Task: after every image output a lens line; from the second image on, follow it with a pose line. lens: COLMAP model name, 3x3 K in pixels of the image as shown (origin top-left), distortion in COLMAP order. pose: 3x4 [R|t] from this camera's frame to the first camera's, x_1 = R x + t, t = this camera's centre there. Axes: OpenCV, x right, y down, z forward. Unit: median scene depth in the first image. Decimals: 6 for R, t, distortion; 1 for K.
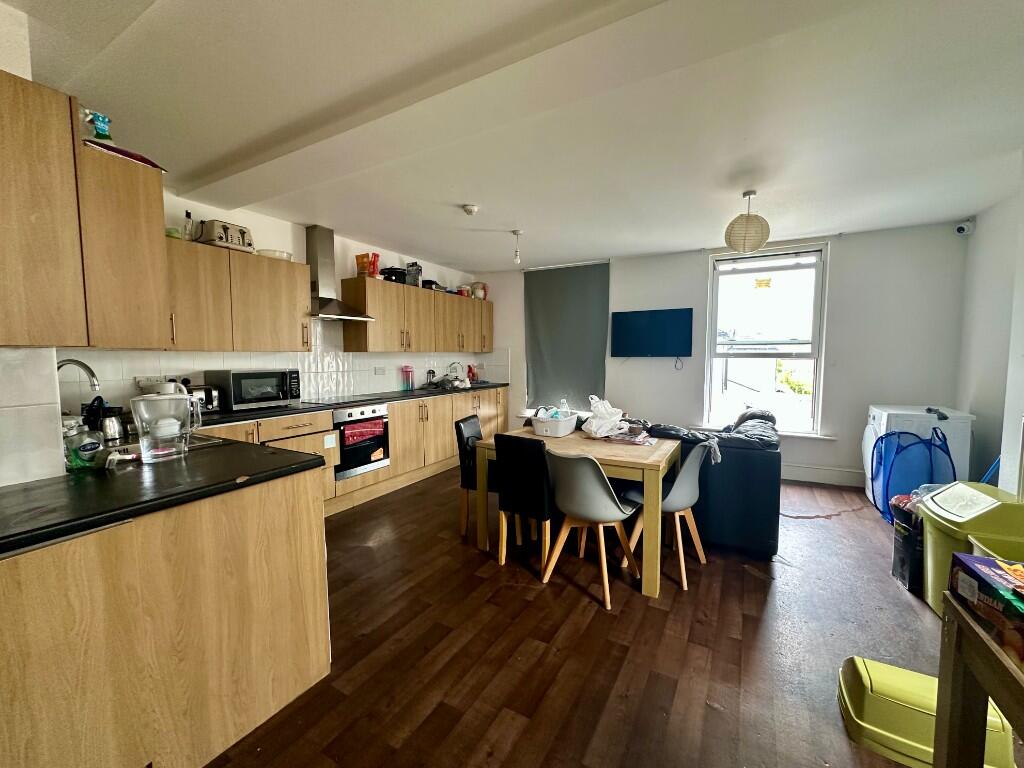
lens RADIAL K [[412.5, 0, 512.0], [0, 412.5, 384.0], [0, 0, 1]] dist [-0.000159, -0.000125]
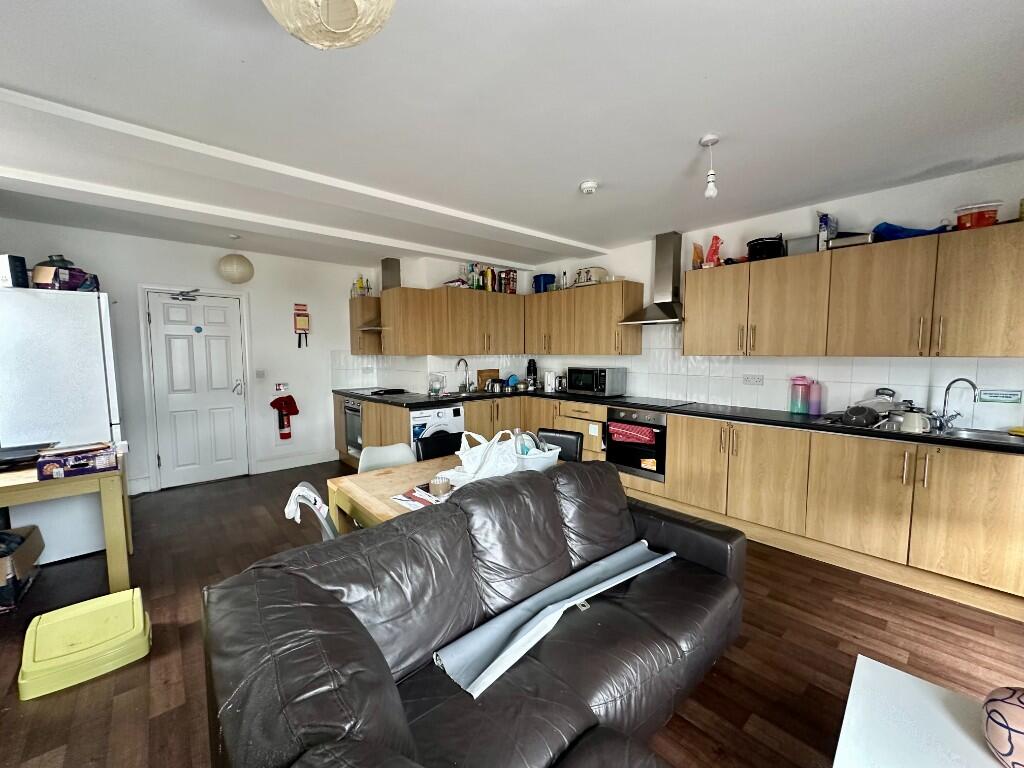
lens RADIAL K [[412.5, 0, 512.0], [0, 412.5, 384.0], [0, 0, 1]] dist [-0.000159, -0.000125]
pose [[-0.312906, 0.072889, -0.946983, 0.653681], [-0.069664, 0.992604, 0.099419, -0.082871], [0.947226, 0.097080, -0.305514, 0.970181]]
